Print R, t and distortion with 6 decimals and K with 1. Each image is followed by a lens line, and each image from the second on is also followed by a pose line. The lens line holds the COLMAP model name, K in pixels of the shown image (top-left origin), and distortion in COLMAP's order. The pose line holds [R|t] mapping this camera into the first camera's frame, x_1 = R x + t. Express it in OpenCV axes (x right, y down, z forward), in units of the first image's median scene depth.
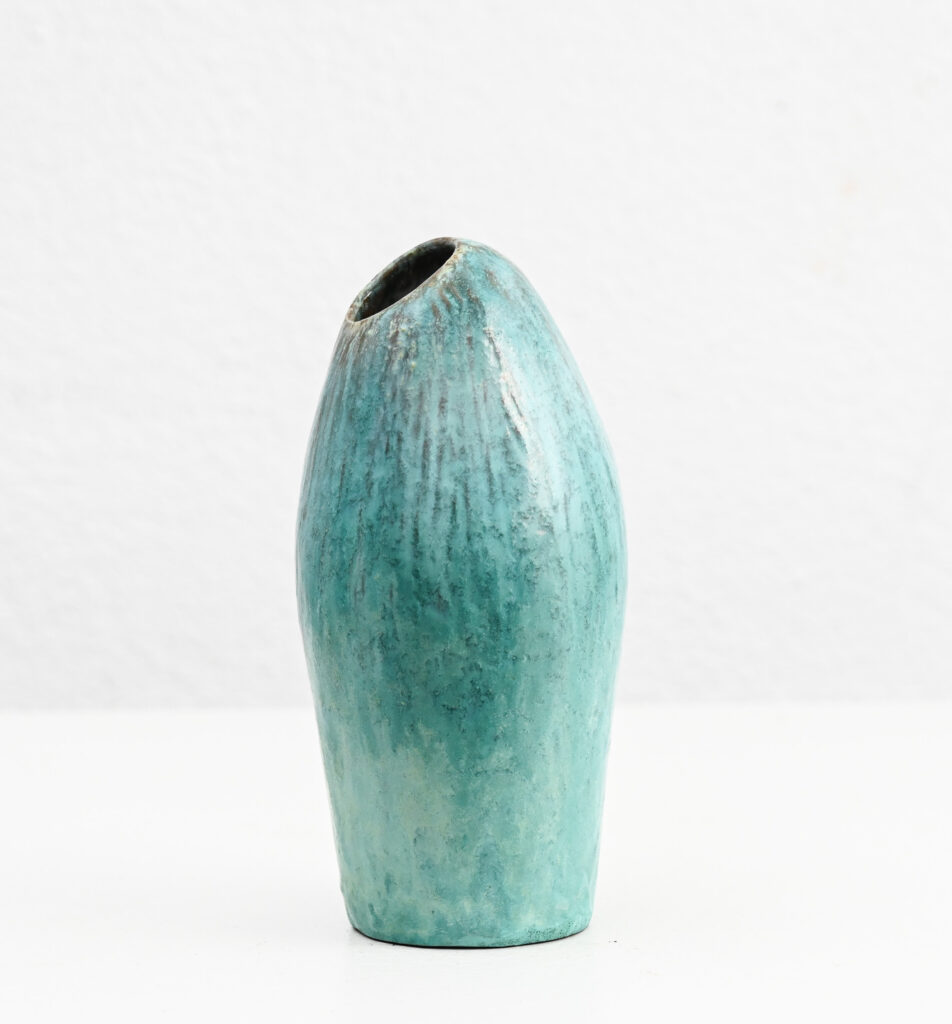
lens RADIAL K [[3286.2, 0, 468.7], [0, 3286.2, 509.7], [0, 0, 1]] dist [0.574225, 0.000000]
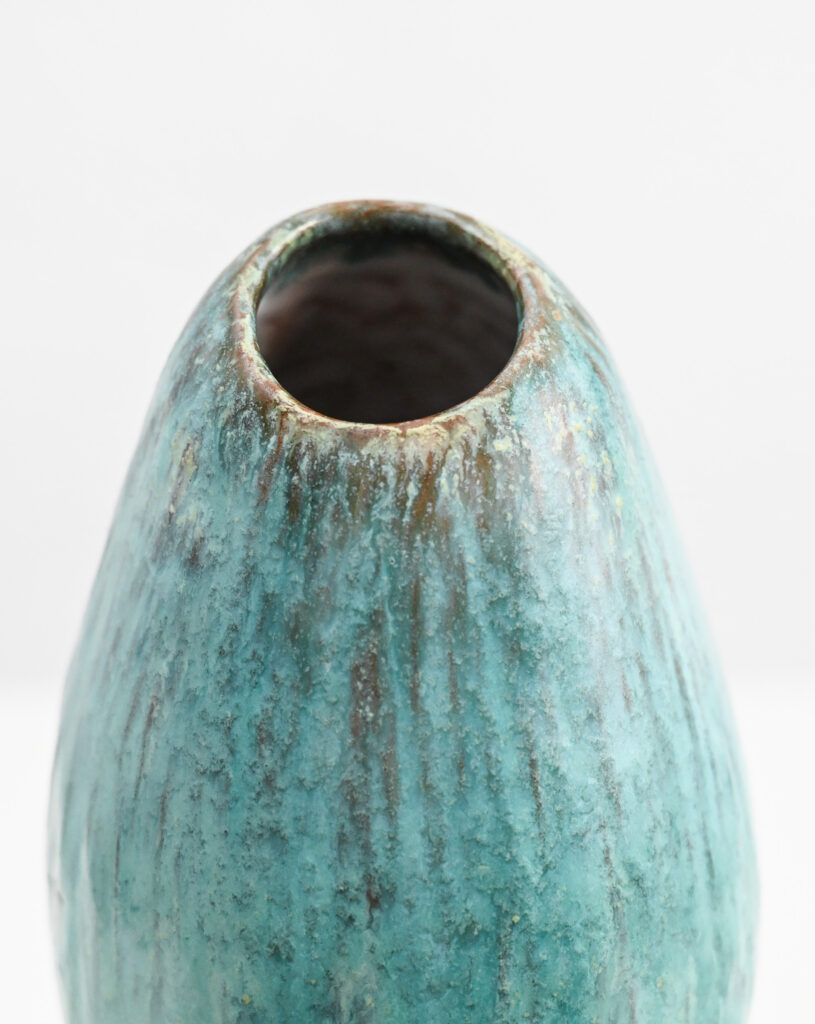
lens RADIAL K [[2596.5, 0, 406.9], [0, 2596.5, 513.3], [0, 0, 1]] dist [0.045739, 0.000000]
pose [[0.376681, -0.213476, 0.901410, -0.345317], [0.083983, 0.976947, 0.196270, -0.113881], [-0.922528, 0.001772, 0.385925, 0.888974]]
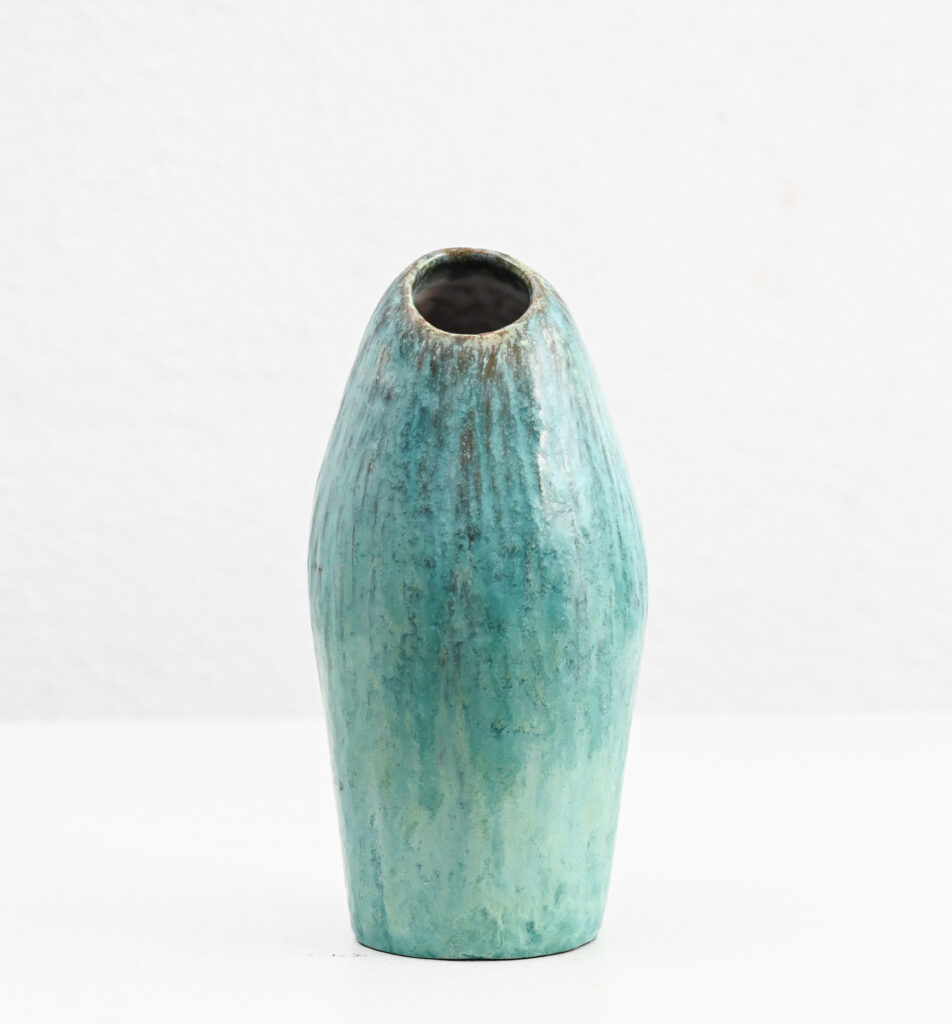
lens RADIAL K [[3286.2, 0, 466.4], [0, 3286.2, 530.6], [0, 0, 1]] dist [0.574225, 0.000000]
pose [[0.345293, -0.083332, 0.934788, -0.972553], [0.090940, 0.994334, 0.055049, -0.054392], [-0.934079, 0.066001, 0.350914, 0.679787]]
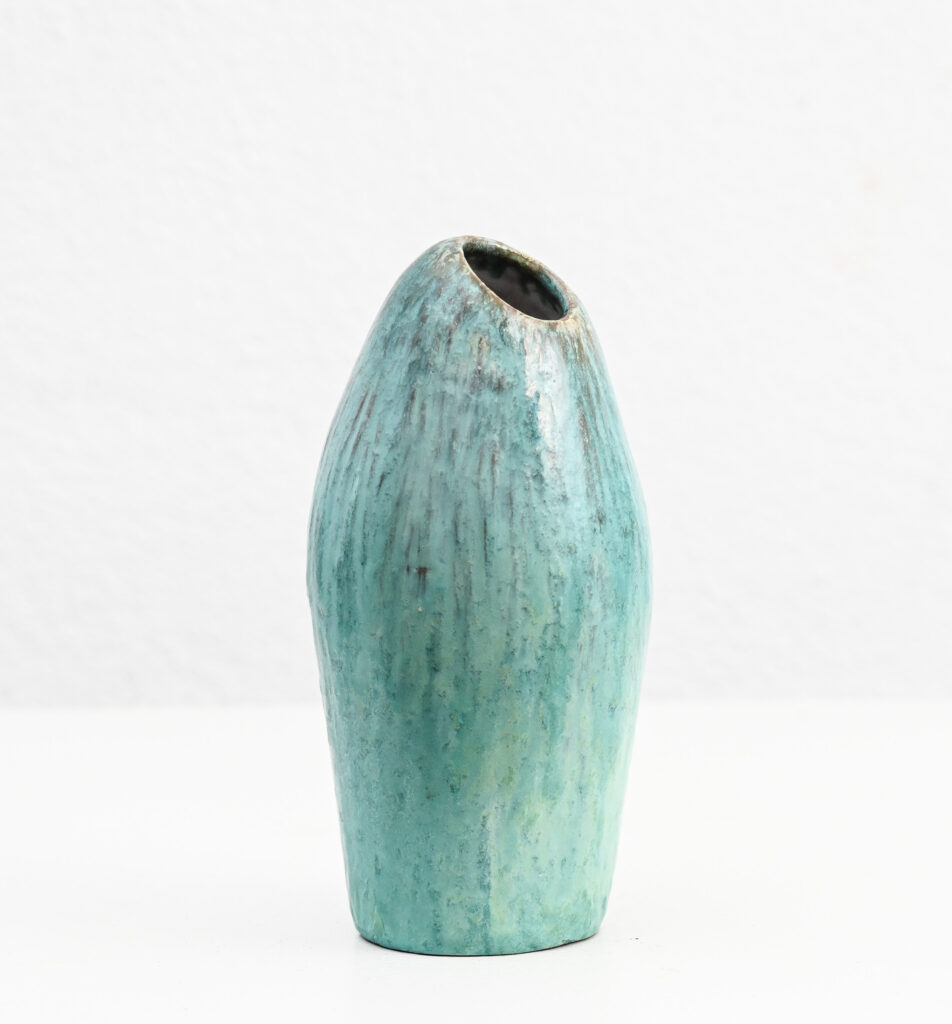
lens RADIAL K [[3286.2, 0, 479.5], [0, 3286.2, 512.6], [0, 0, 1]] dist [0.574225, 0.000000]
pose [[-0.479733, -0.065462, 0.874969, -0.902145], [0.103416, 0.986043, 0.130474, -0.133592], [-0.871299, 0.153079, -0.466268, 1.518701]]
